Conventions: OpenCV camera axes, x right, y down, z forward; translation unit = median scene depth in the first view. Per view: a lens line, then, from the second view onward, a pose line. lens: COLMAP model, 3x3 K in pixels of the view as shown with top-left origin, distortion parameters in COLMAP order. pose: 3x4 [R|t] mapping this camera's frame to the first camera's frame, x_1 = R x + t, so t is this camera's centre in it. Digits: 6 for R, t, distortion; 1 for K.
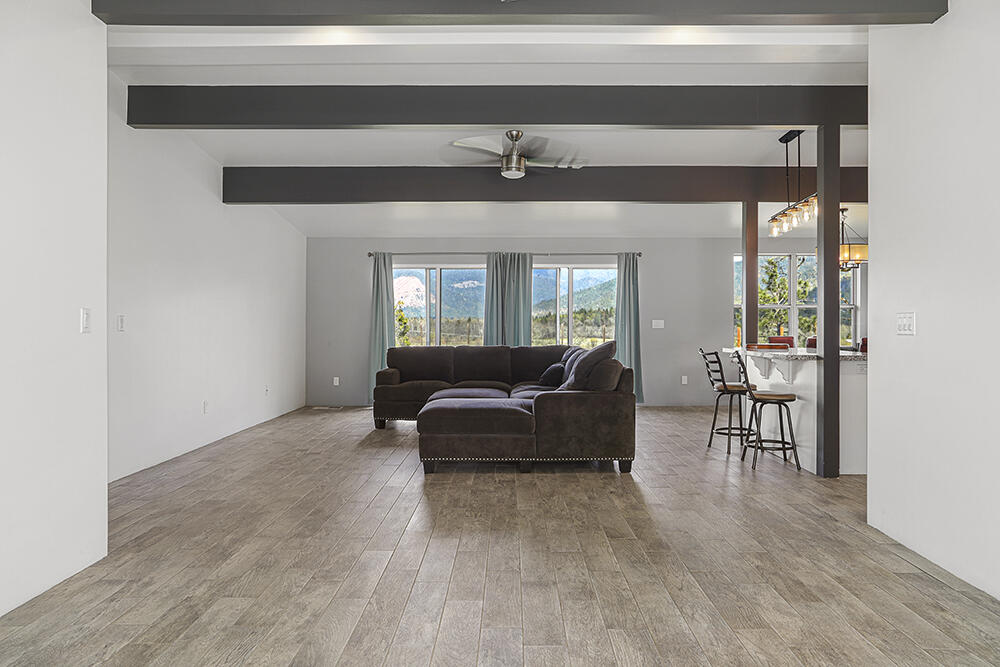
lens RADIAL K [[701.9, 0, 485.8], [0, 701.9, 315.2], [0, 0, 1]] dist [-0.056538, 0.060066]
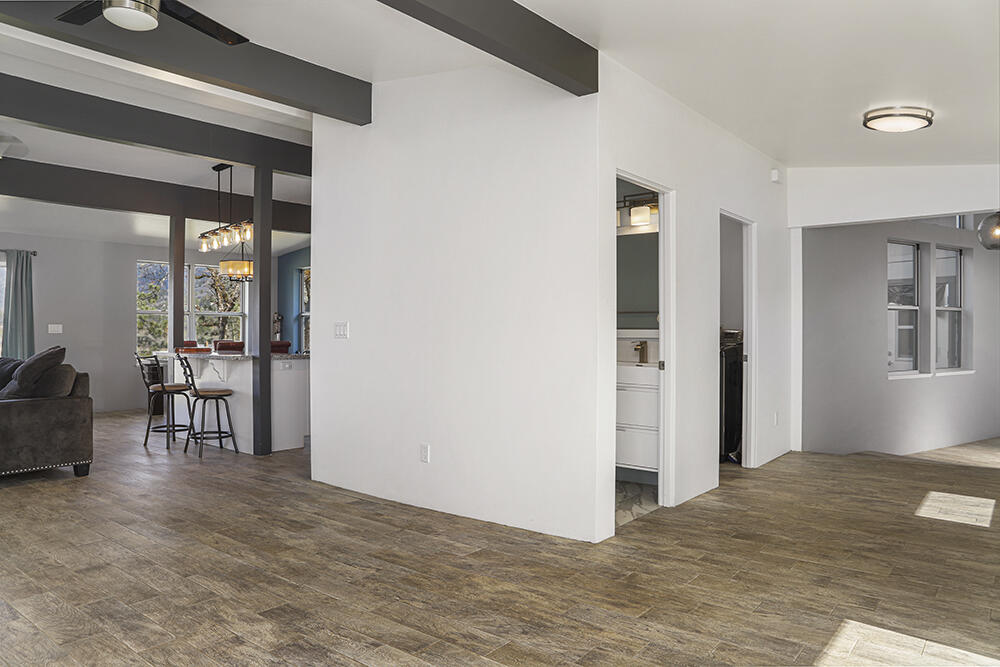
lens RADIAL K [[701.9, 0, 500.4], [0, 701.9, 330.1], [0, 0, 1]] dist [-0.056538, 0.060066]
pose [[0.622566, 0.005250, 0.782549, -0.210238], [-0.015877, 0.999856, 0.005924, -0.001050], [-0.782406, -0.016113, 0.622560, -0.091646]]
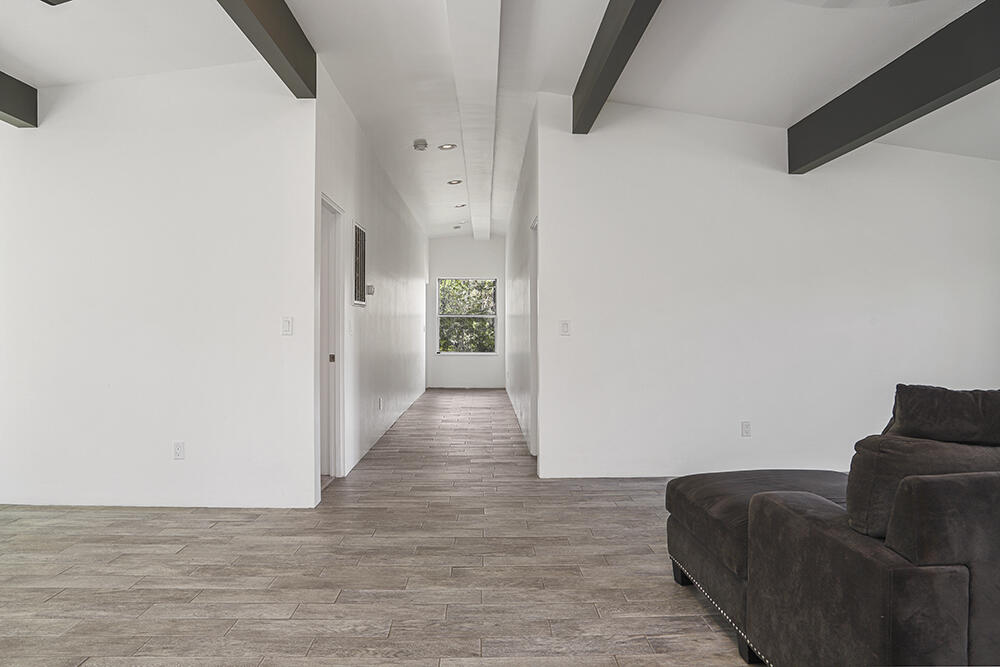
lens RADIAL K [[701.9, 0, 501.1], [0, 701.9, 332.2], [0, 0, 1]] dist [-0.056538, 0.060066]
pose [[0.024202, 0.005167, -0.999694, 0.477940], [0.009634, 0.999939, 0.005402, 0.007357], [0.999661, -0.009761, 0.024151, 0.815859]]
